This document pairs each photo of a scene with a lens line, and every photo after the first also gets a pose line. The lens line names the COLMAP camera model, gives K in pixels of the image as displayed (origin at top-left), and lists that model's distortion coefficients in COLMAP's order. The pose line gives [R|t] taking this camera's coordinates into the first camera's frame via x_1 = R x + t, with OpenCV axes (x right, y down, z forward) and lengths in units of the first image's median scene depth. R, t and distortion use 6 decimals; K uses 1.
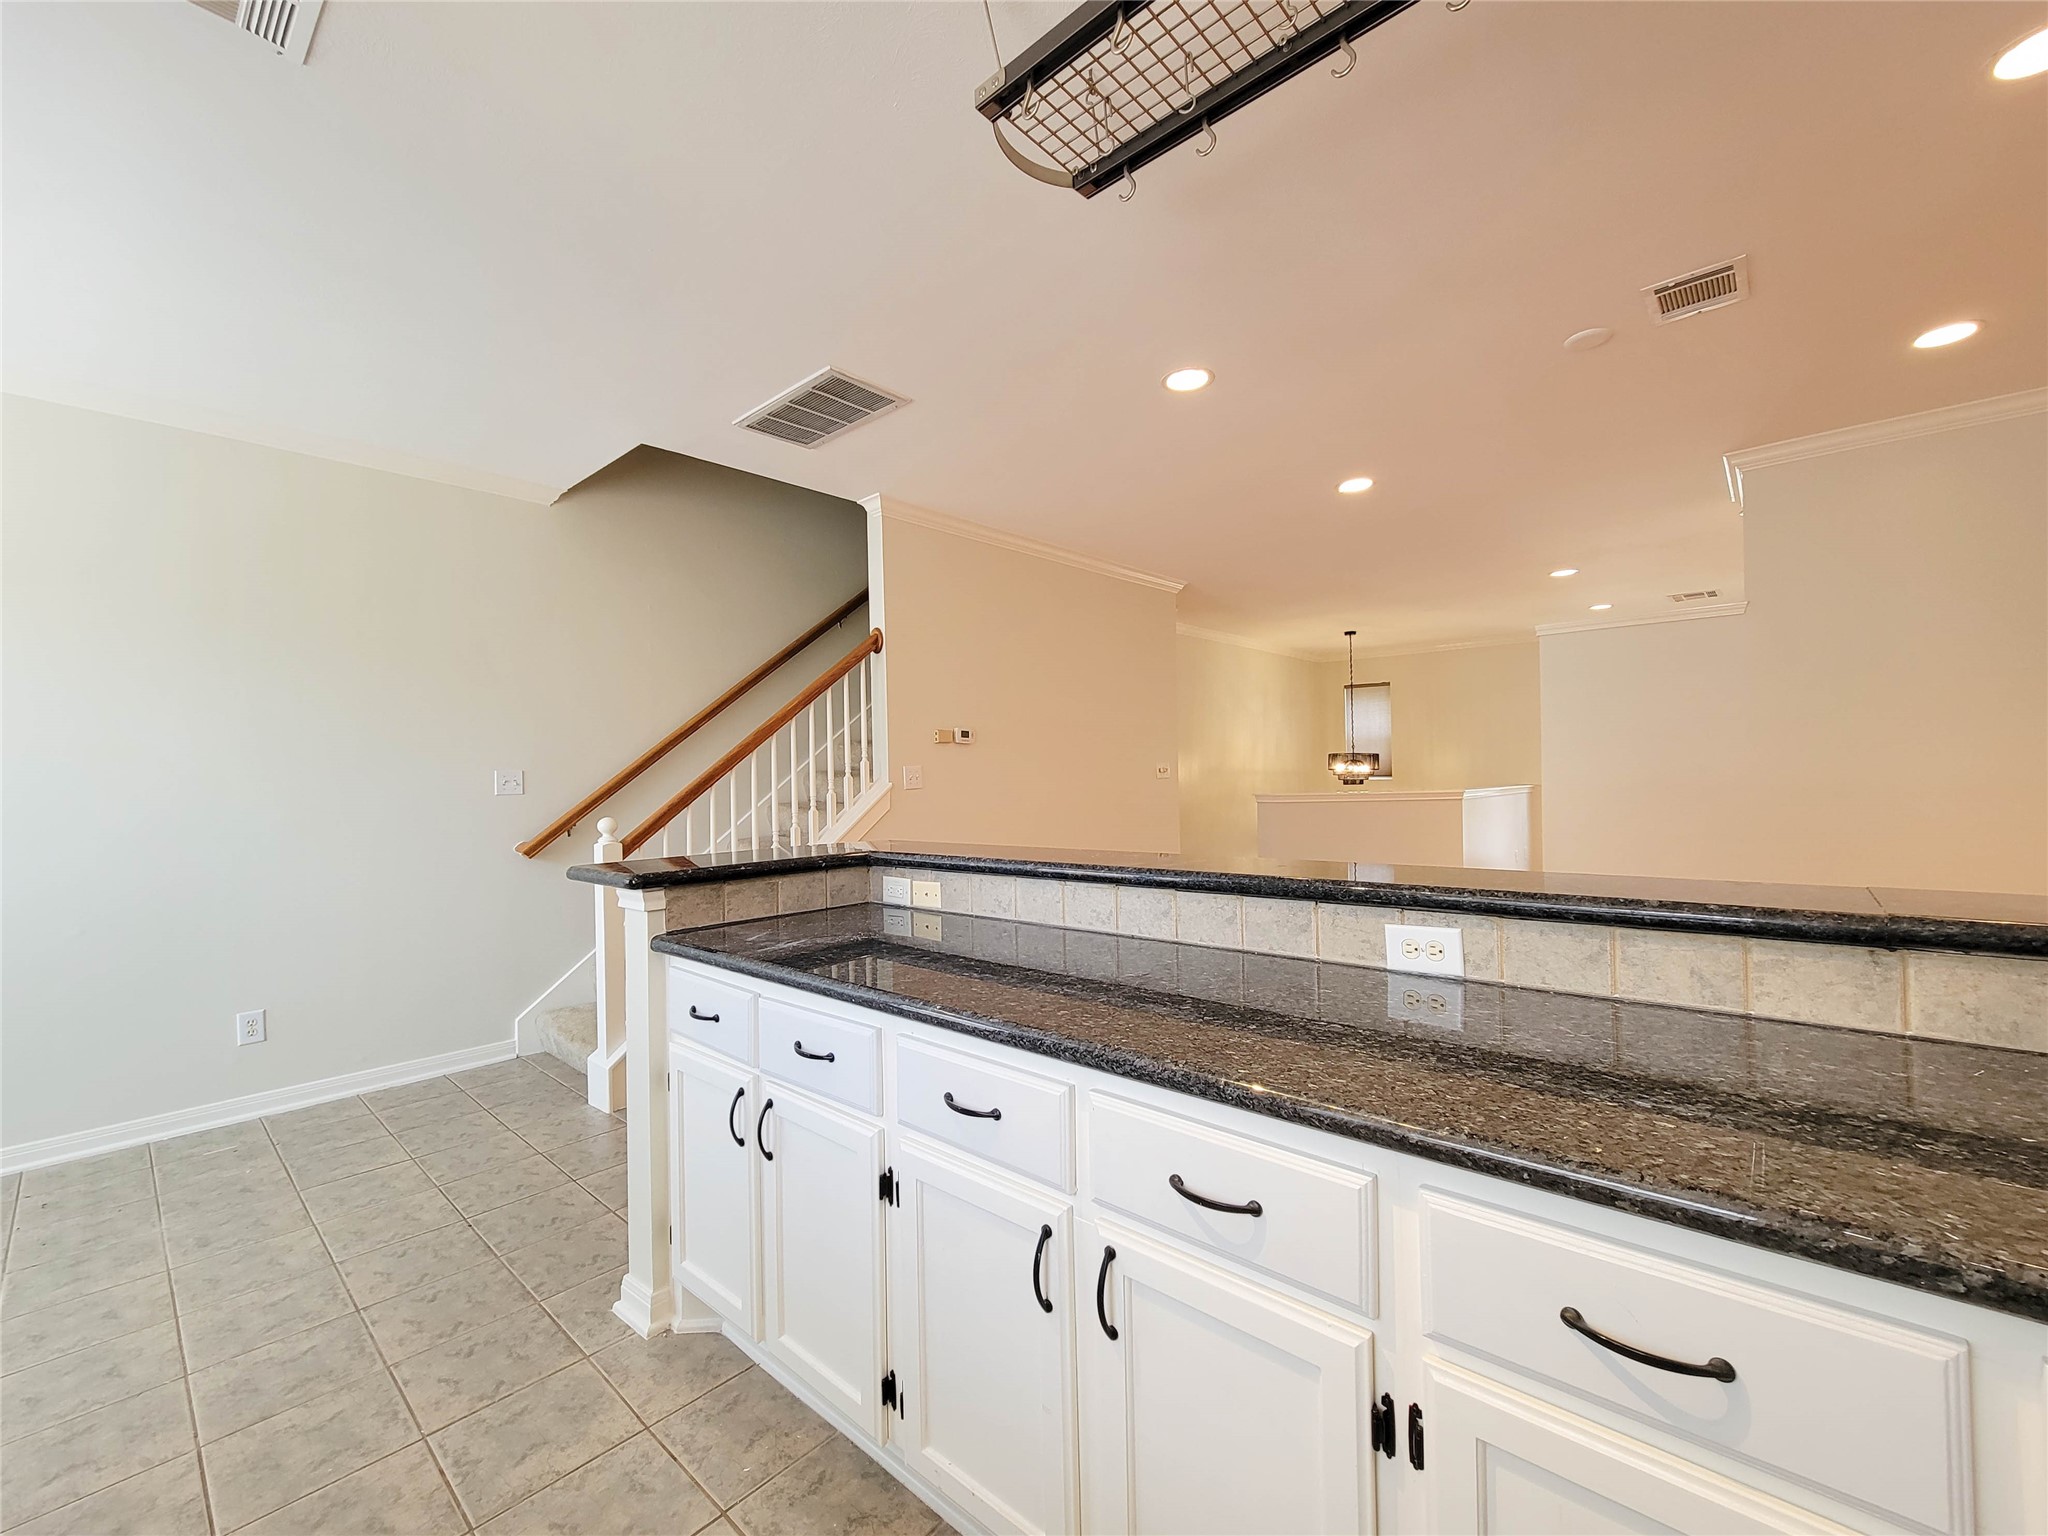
lens RADIAL K [[829.2, 0, 1023.4], [0, 829.2, 770.6], [0, 0, 1]] dist [0.002790, -0.002607]
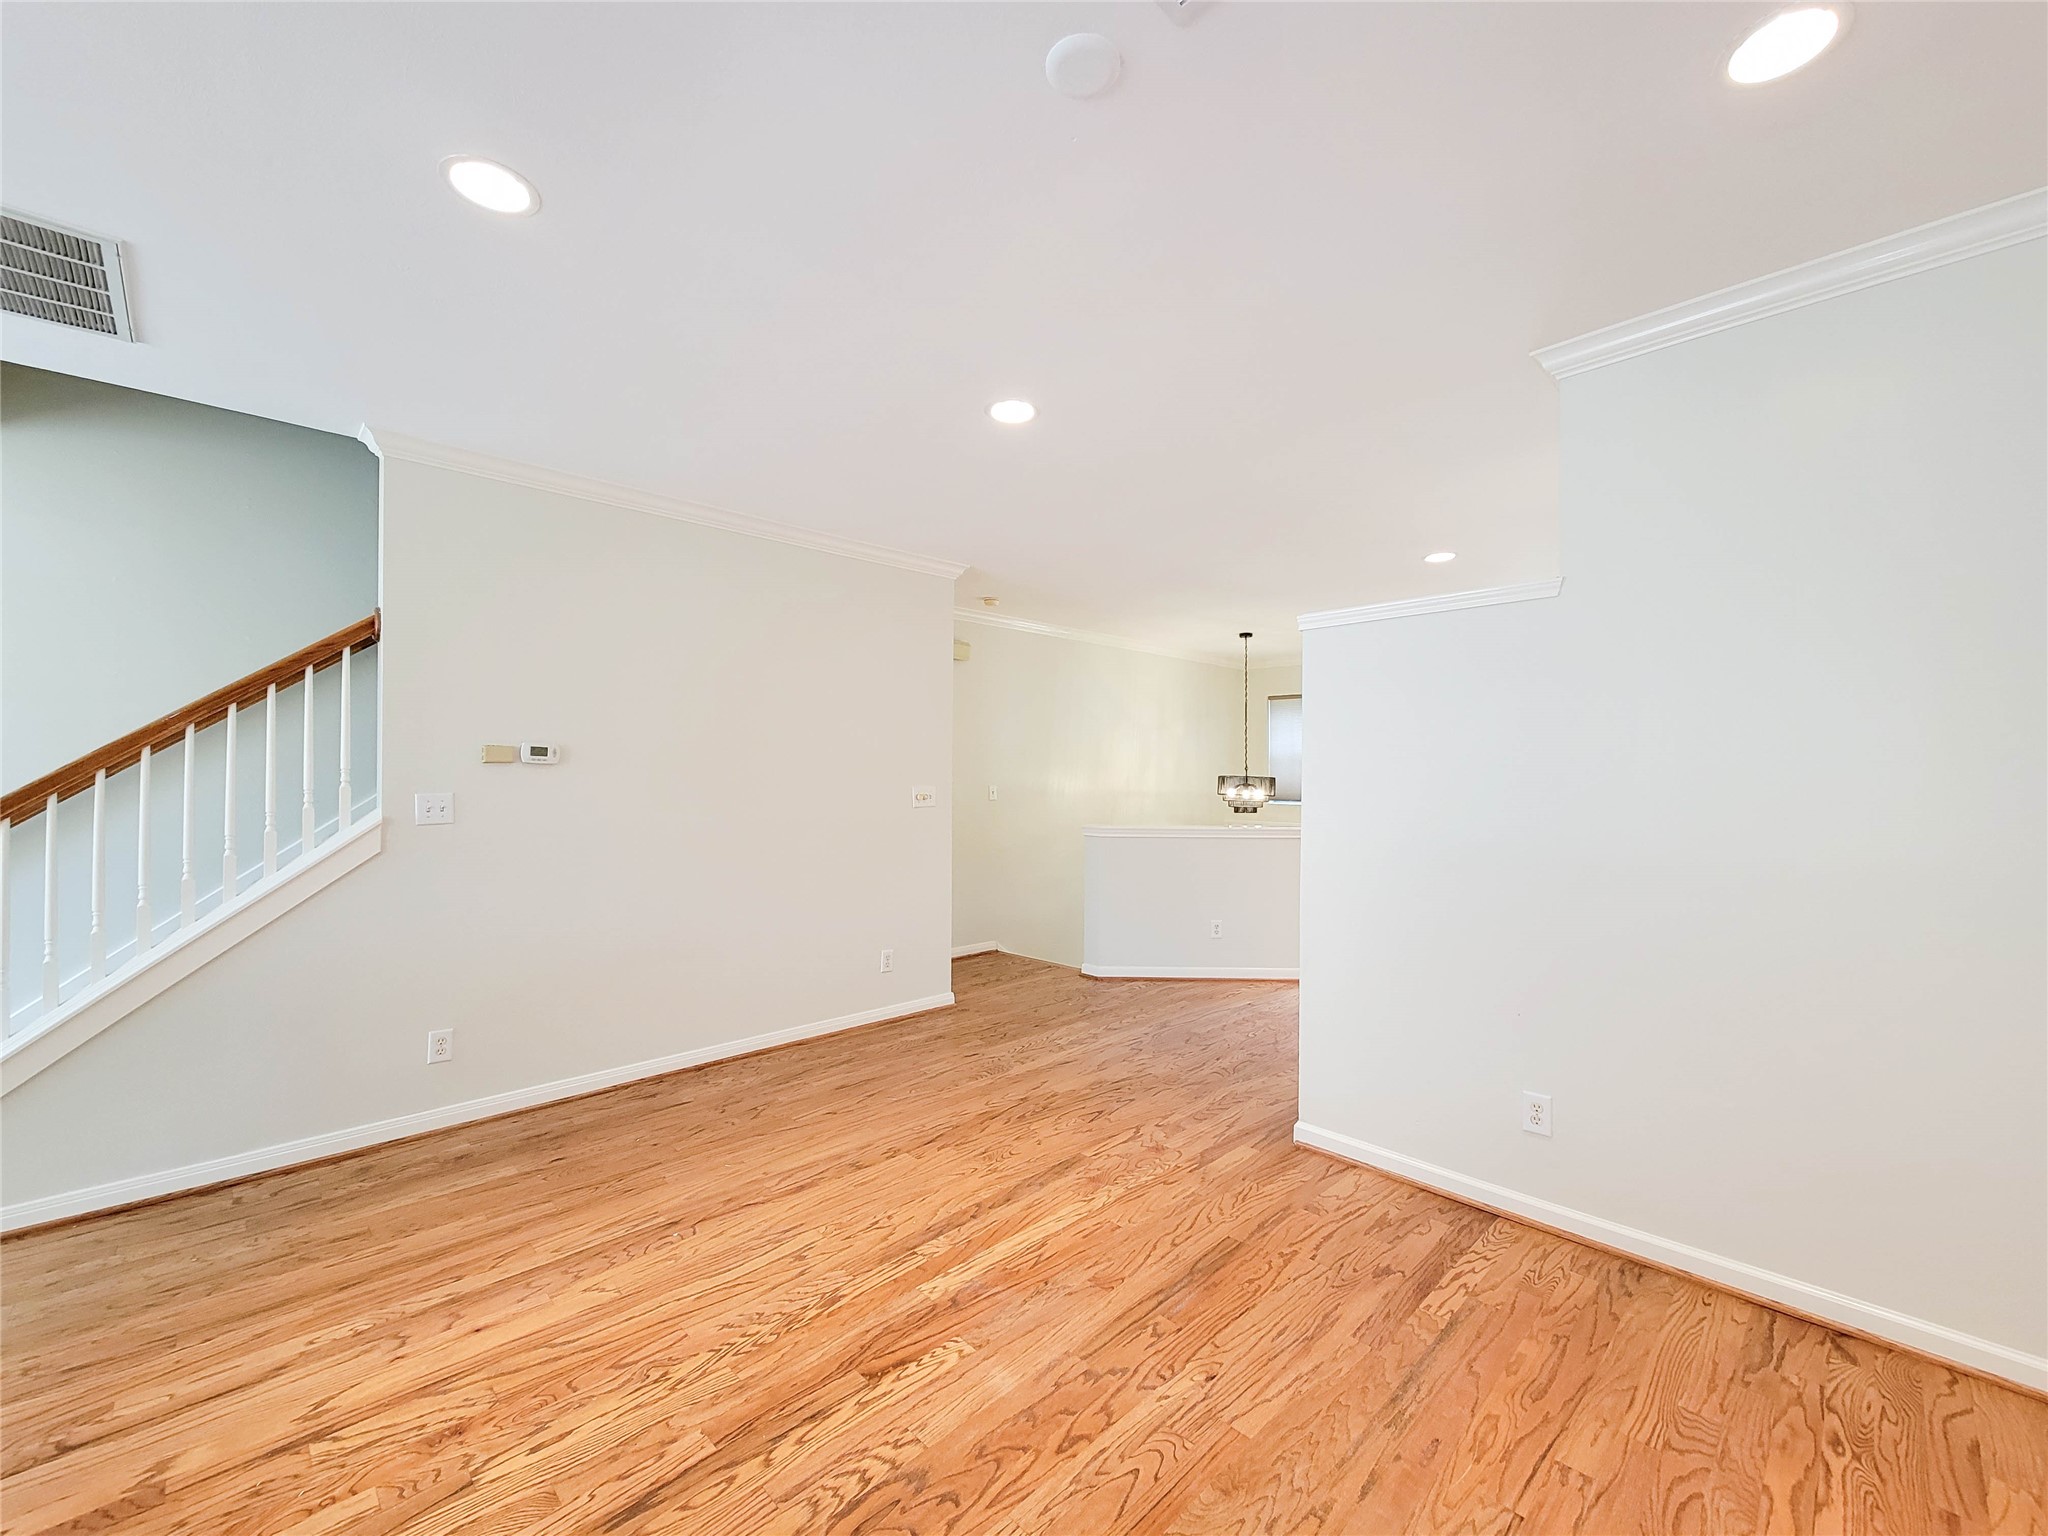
lens RADIAL K [[829.2, 0, 1023.4], [0, 829.2, 770.6], [0, 0, 1]] dist [0.002790, -0.002607]
pose [[0.998595, 0.020304, -0.048949, 0.211970], [-0.020691, 0.999759, -0.007403, -0.015517], [0.048787, 0.008406, 0.998774, 0.139495]]
